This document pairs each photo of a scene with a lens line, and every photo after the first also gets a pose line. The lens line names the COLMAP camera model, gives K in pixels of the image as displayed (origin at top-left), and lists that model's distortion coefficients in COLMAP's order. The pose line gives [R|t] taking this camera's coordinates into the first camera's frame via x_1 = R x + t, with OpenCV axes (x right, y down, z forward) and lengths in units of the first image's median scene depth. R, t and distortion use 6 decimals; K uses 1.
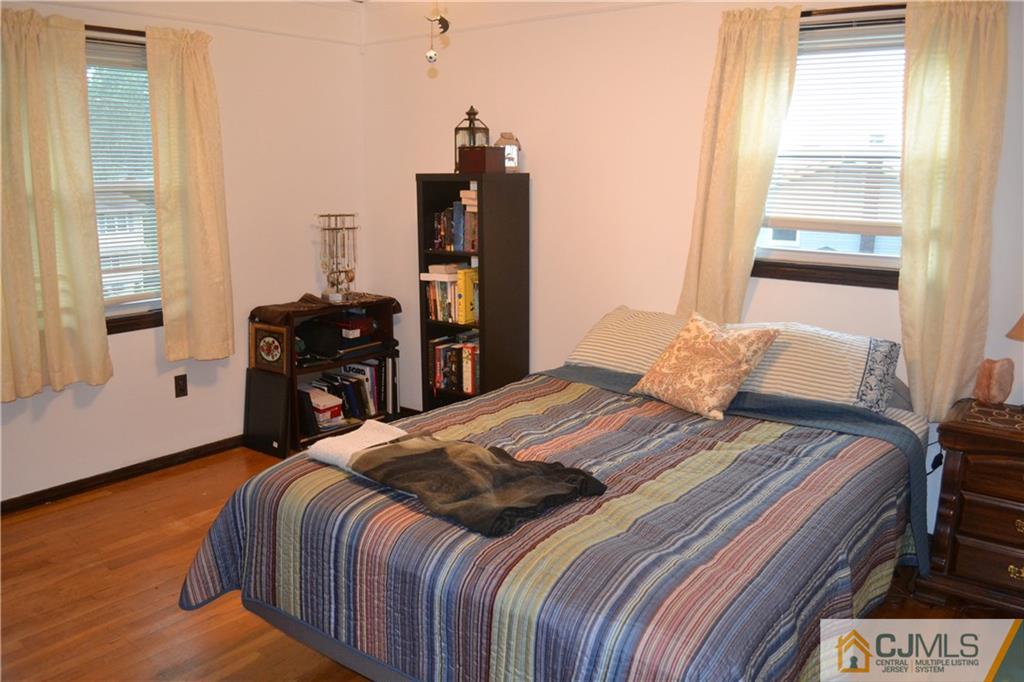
lens RADIAL K [[816.9, 0, 508.5], [0, 816.9, 353.4], [0, 0, 1]] dist [-0.077601, 0.003651]
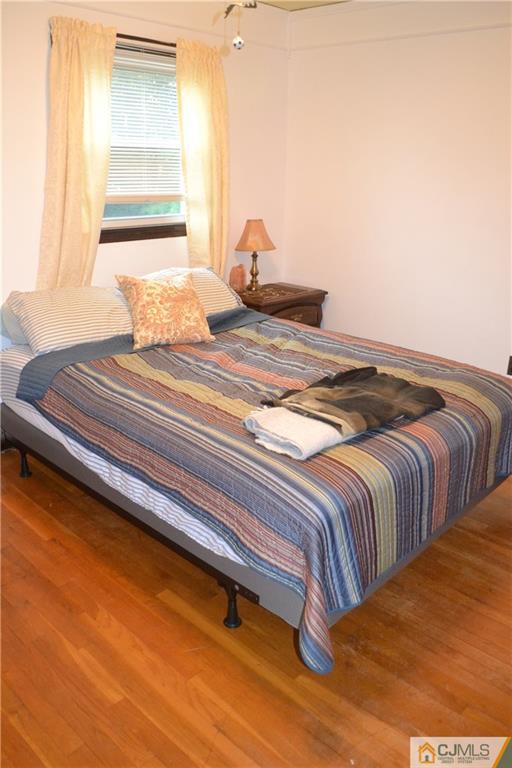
lens RADIAL K [[612.7, 0, 248.0], [0, 612.7, 382.2], [0, 0, 1]] dist [-0.077601, 0.003651]
pose [[0.144310, -0.338865, 0.929702, -0.753335], [0.206061, 0.929230, 0.306708, -0.166093], [-0.967840, 0.147314, 0.203924, 0.737887]]
